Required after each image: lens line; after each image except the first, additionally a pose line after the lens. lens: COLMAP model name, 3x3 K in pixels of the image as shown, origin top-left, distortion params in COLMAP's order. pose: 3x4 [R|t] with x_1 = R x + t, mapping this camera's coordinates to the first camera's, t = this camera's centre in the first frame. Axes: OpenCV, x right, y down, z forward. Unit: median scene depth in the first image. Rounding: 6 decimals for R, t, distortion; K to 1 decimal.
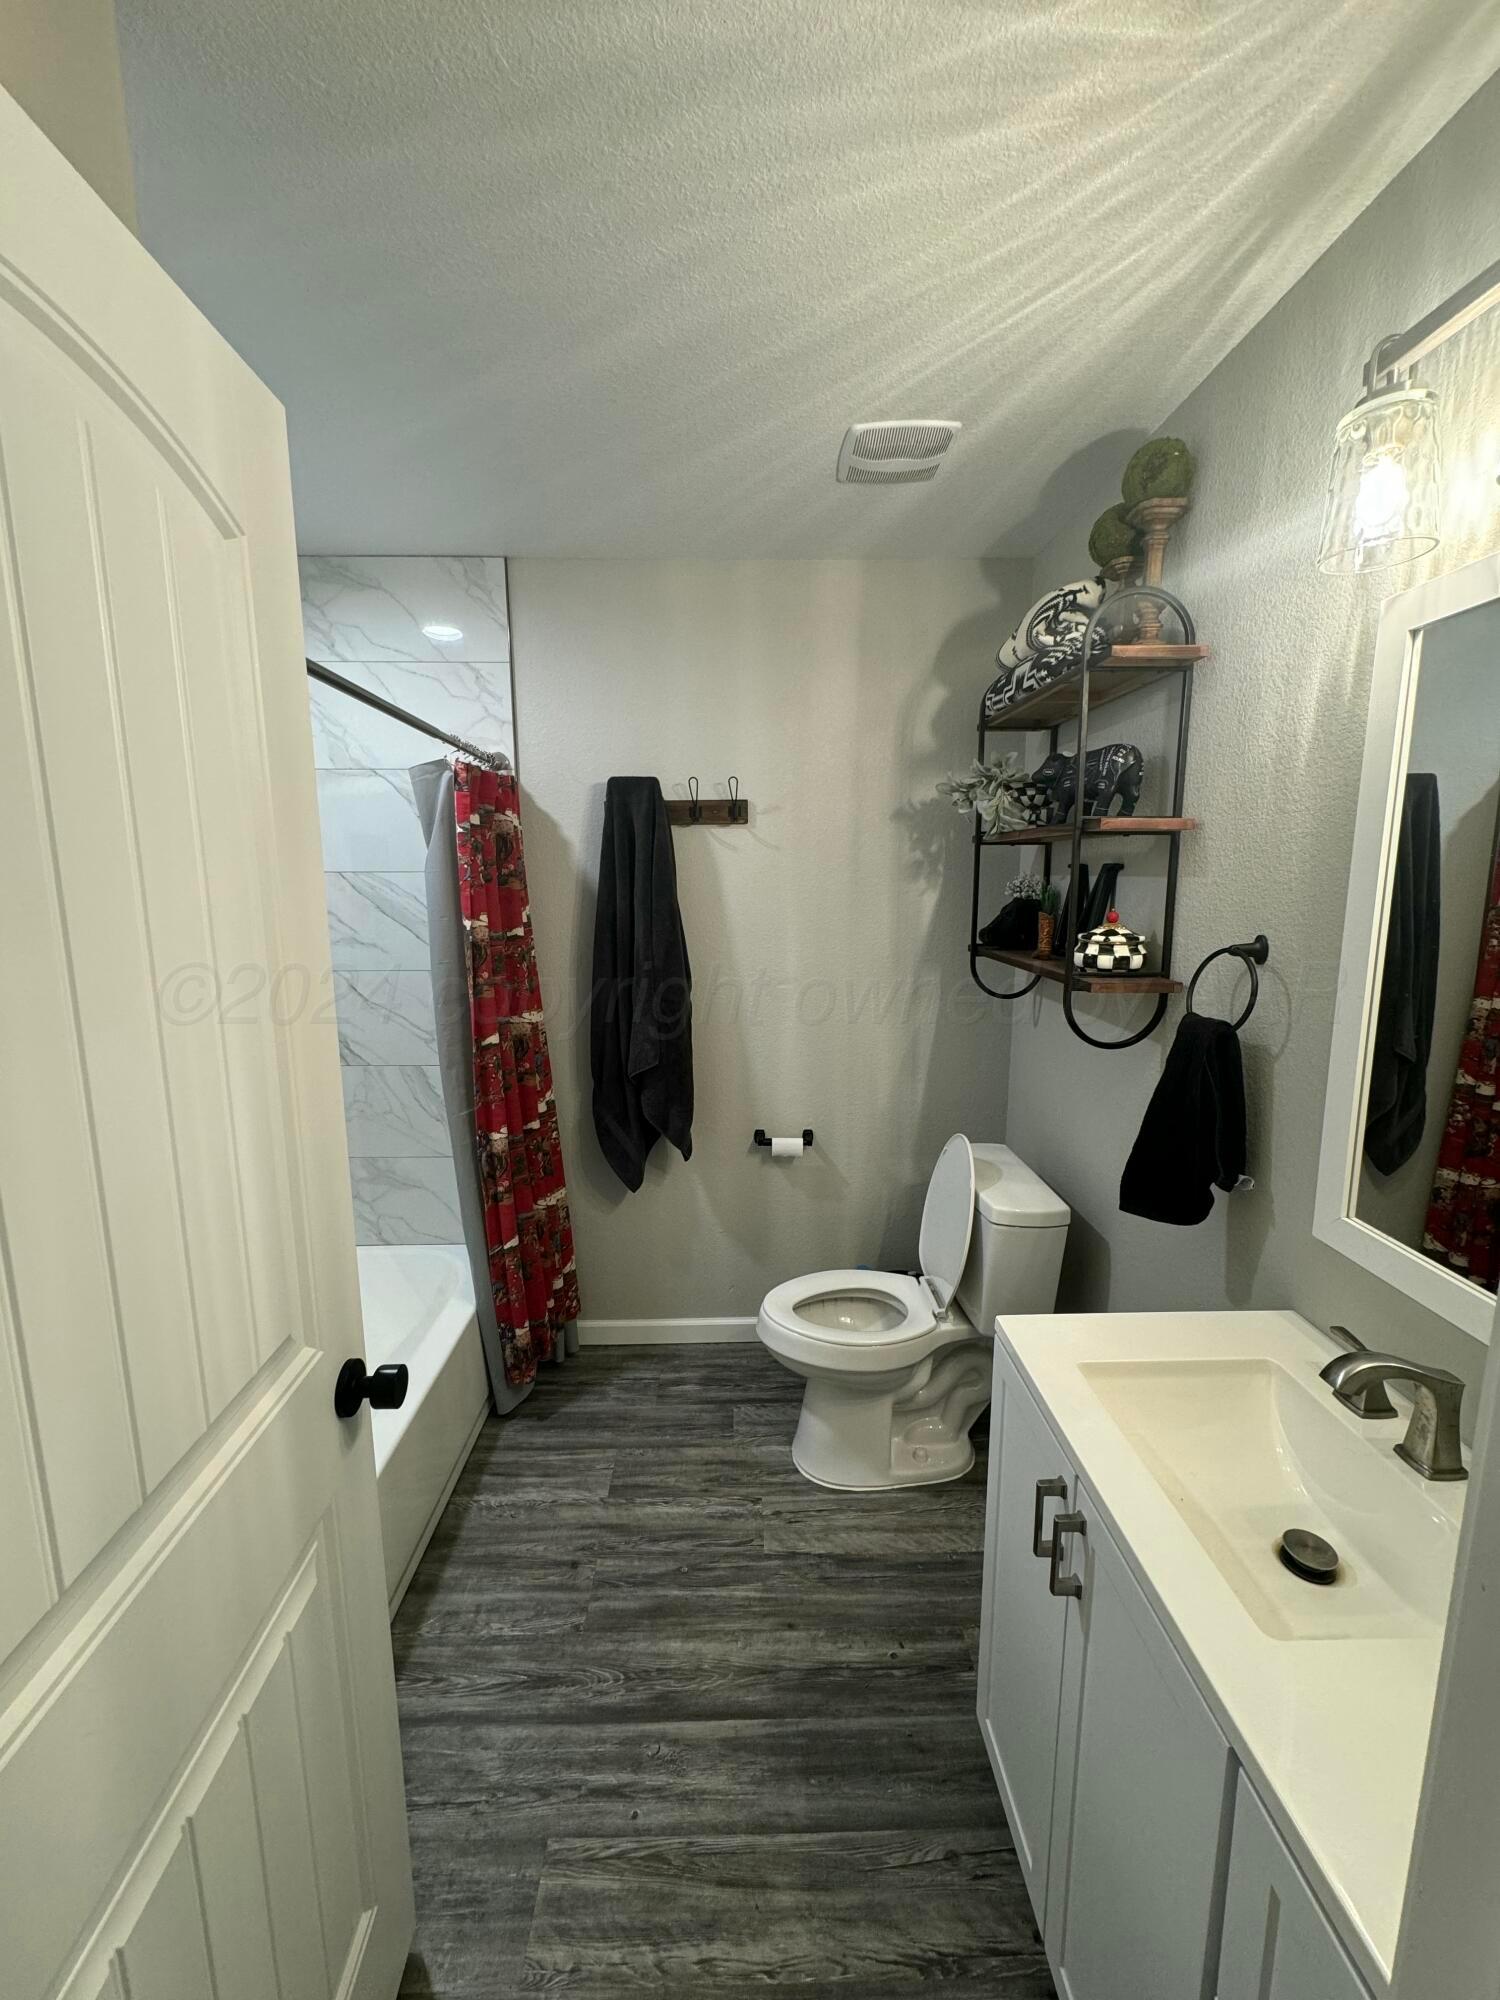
lens RADIAL K [[798.5, 0, 750.0], [0, 798.5, 1000.0], [0, 0, 1]] dist [0.000745, 0.000205]
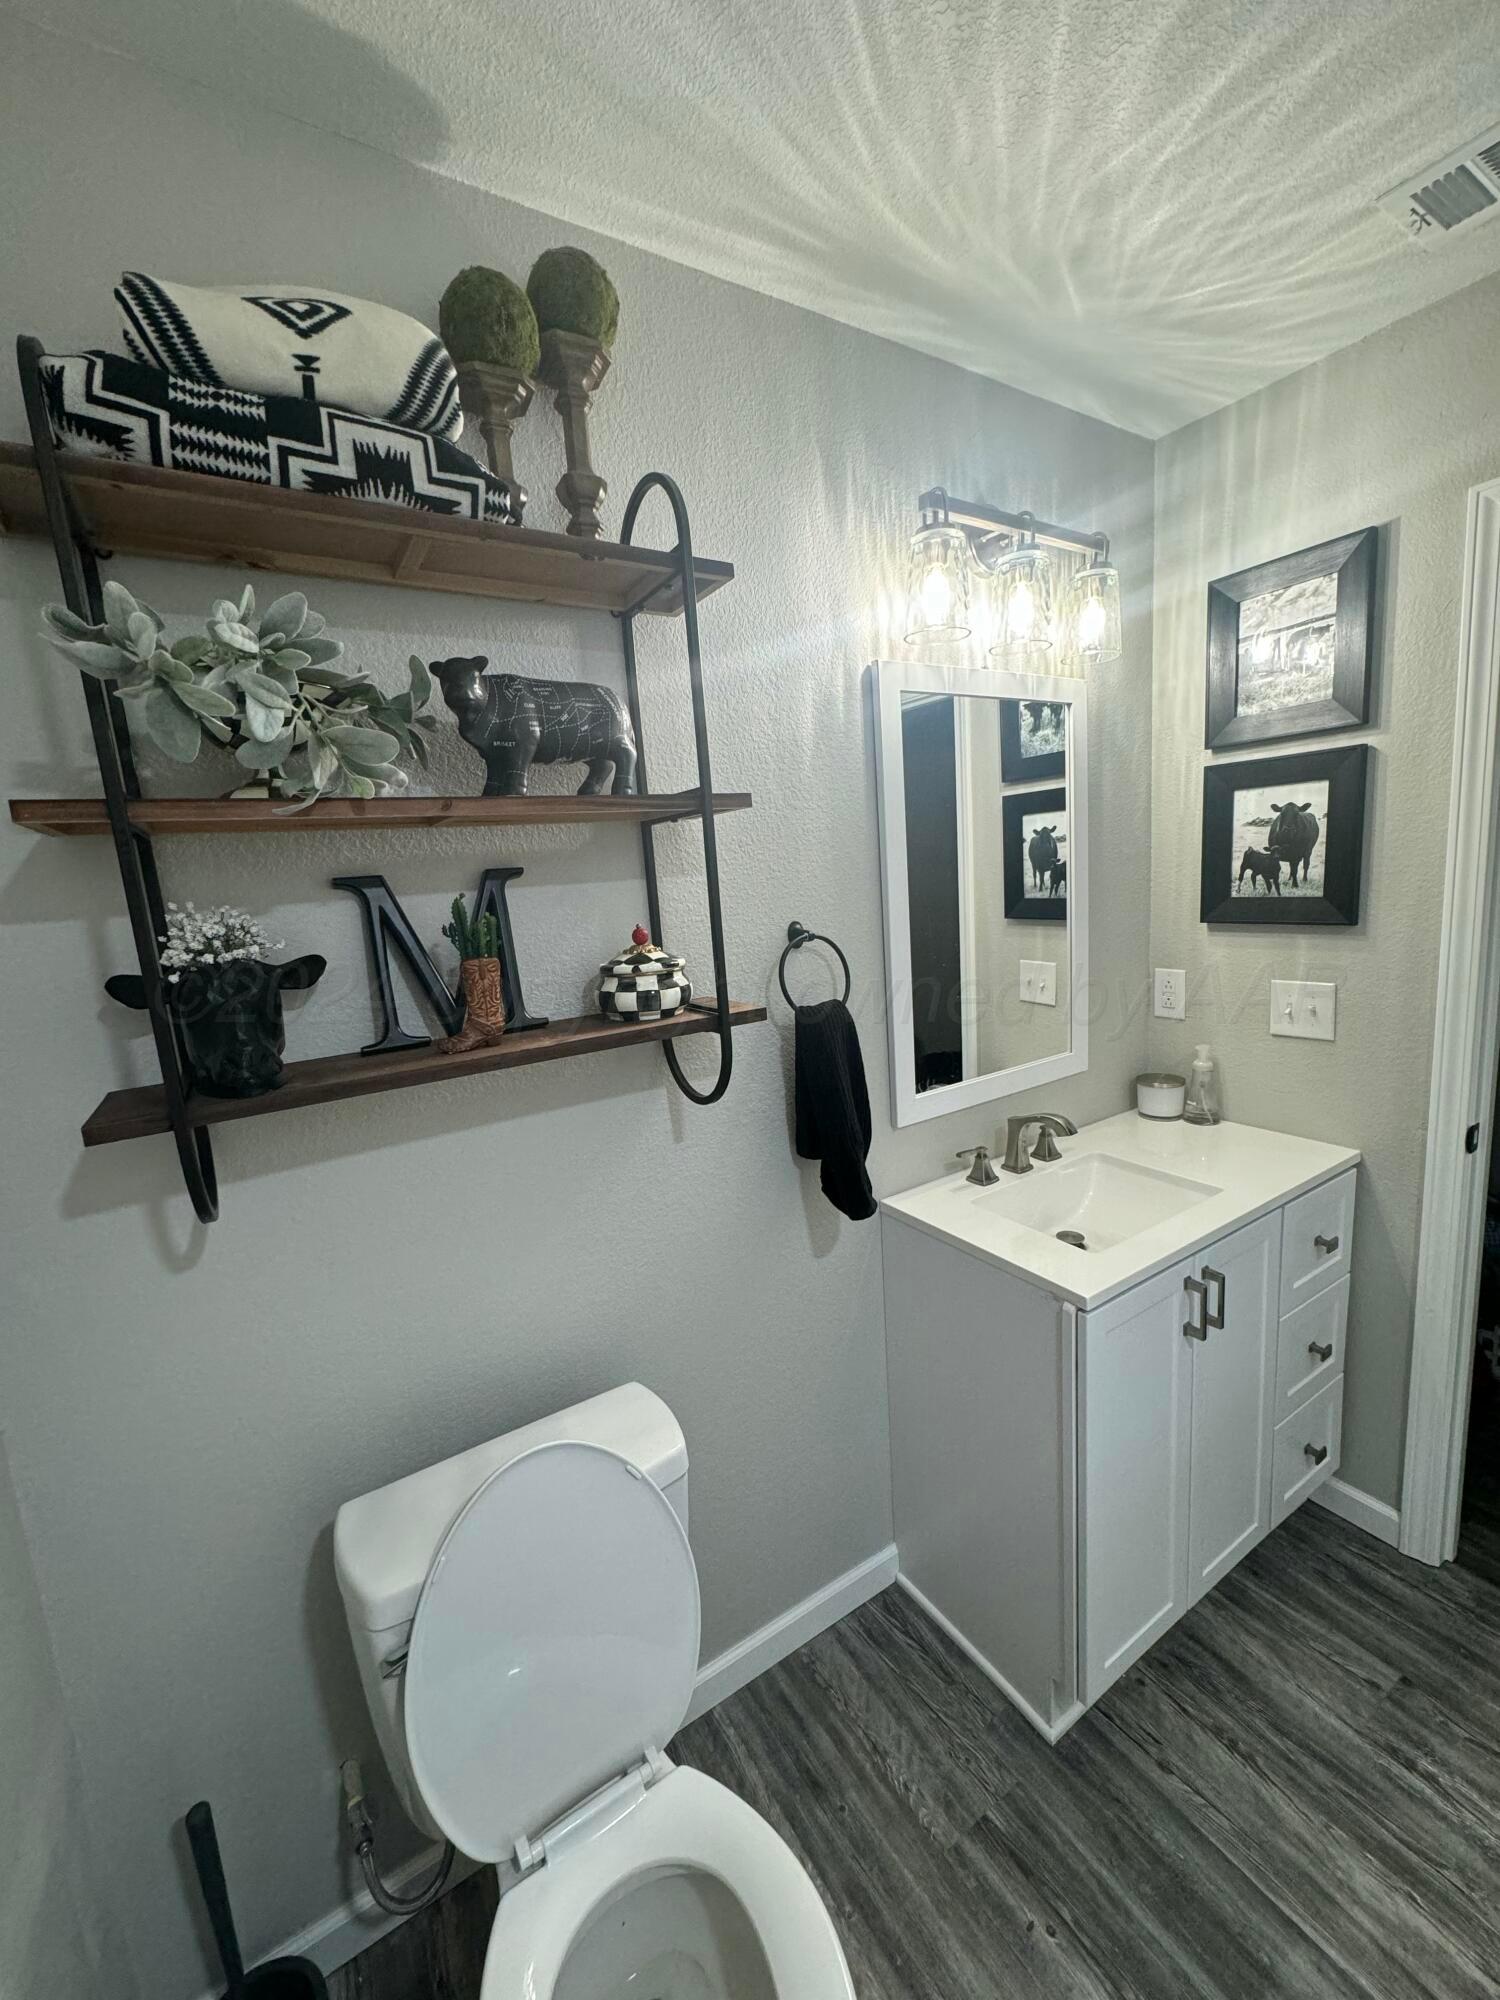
lens RADIAL K [[798.5, 0, 750.0], [0, 798.5, 1000.0], [0, 0, 1]] dist [0.000745, 0.000205]
pose [[-0.513943, -0.097768, 0.852234, -0.206569], [0.205424, 0.950550, 0.232929, -0.195936], [-0.832865, 0.294781, -0.468445, 1.273770]]
